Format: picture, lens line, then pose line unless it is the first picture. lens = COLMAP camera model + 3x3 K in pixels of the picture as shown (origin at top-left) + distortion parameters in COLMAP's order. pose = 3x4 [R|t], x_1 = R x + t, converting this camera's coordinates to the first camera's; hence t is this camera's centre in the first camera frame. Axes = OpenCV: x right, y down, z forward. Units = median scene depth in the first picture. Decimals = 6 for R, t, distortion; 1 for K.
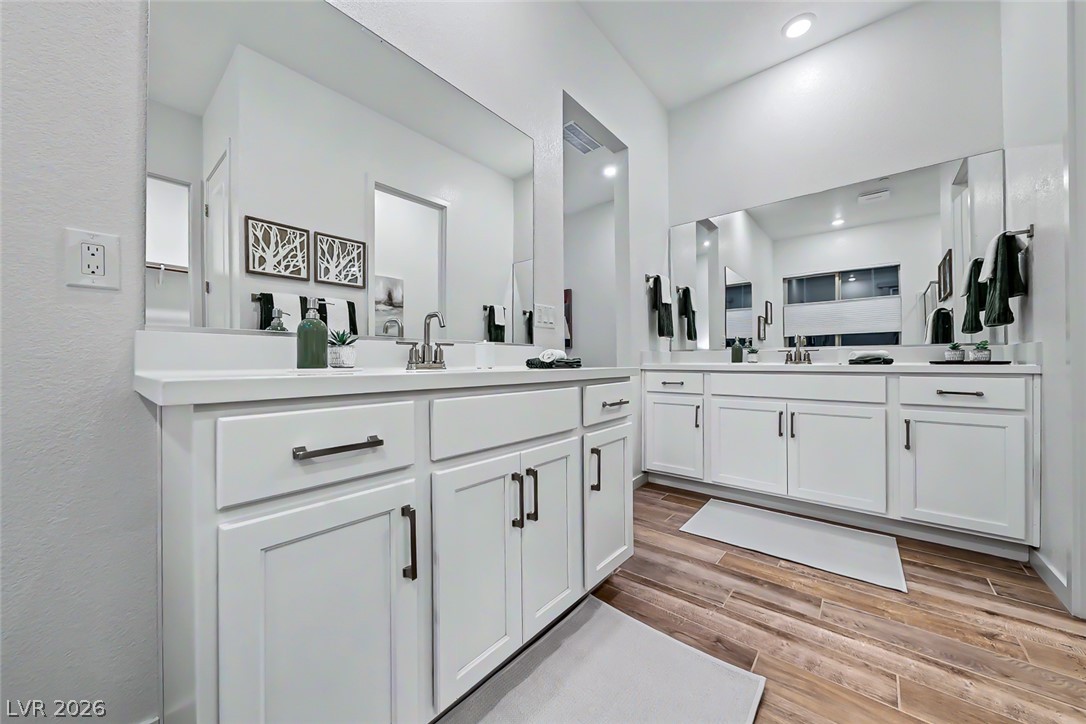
lens RADIAL K [[380.0, 0, 537.0], [0, 380.0, 353.9], [0, 0, 1]] dist [0.000701, -0.000064]
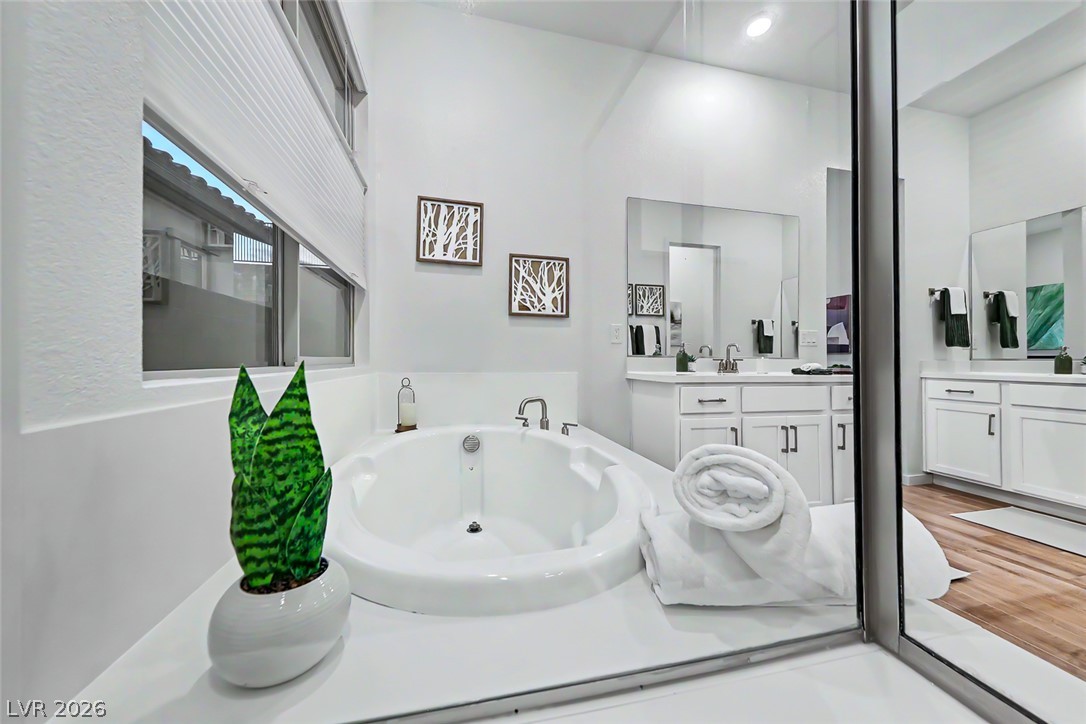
lens RADIAL K [[380.0, 0, 537.0], [0, 380.0, 353.9], [0, 0, 1]] dist [0.000701, -0.000064]
pose [[0.806614, 0.001390, -0.591077, 0.032707], [-0.000190, 0.999998, 0.002093, -0.030836], [0.591078, -0.001576, 0.806613, -0.576752]]
